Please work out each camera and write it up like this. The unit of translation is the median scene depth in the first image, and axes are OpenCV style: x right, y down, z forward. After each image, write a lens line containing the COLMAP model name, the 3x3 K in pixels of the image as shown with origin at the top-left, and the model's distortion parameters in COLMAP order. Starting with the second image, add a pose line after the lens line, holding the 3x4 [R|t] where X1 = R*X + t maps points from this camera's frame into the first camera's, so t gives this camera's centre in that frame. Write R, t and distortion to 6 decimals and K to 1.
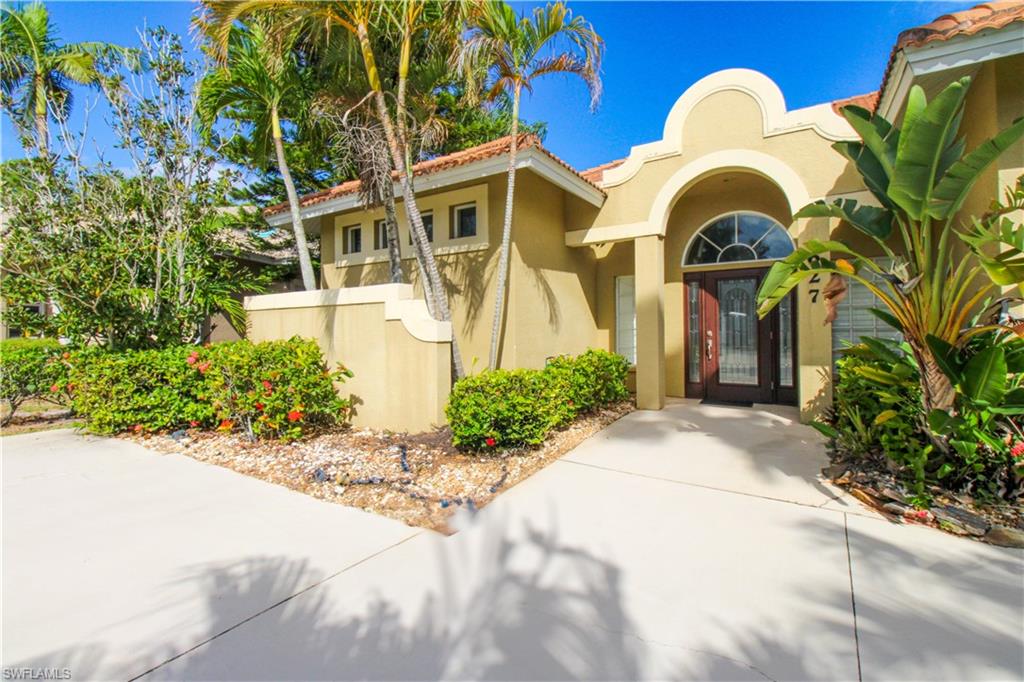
lens RADIAL K [[467.9, 0, 512.5], [0, 467.9, 327.8], [0, 0, 1]] dist [0.000280, -0.013000]
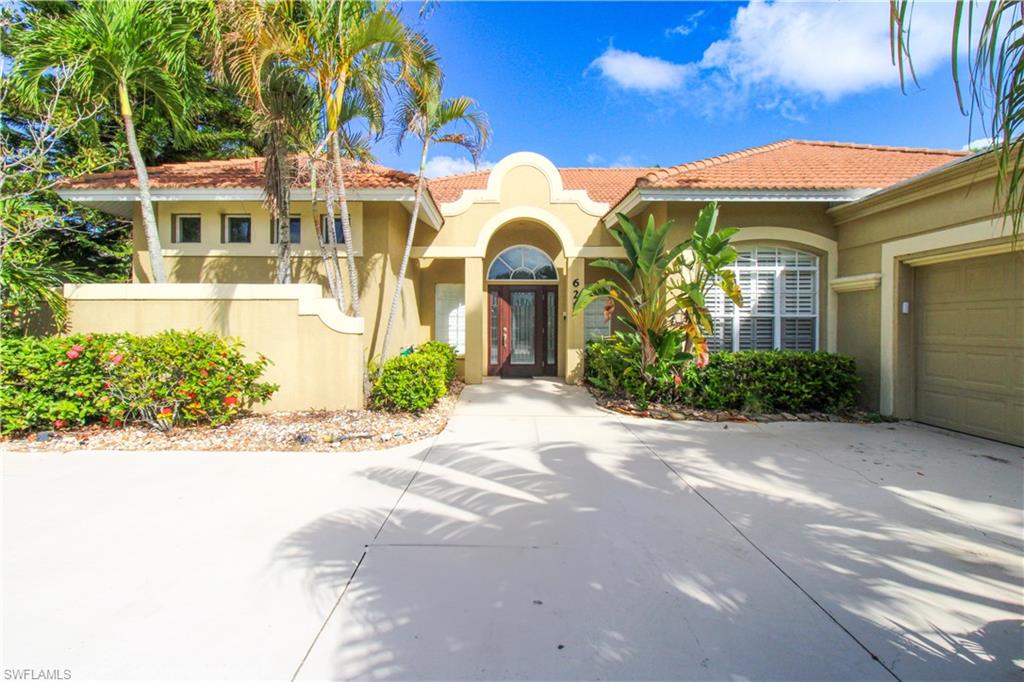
lens RADIAL K [[495.3, 0, 510.7], [0, 495.3, 334.8], [0, 0, 1]] dist [0.003930, -0.016289]
pose [[0.817535, 0.000458, 0.575878, -0.481941], [-0.010632, 0.999841, 0.014298, 0.008208], [-0.575780, -0.017812, 0.817410, -0.258268]]
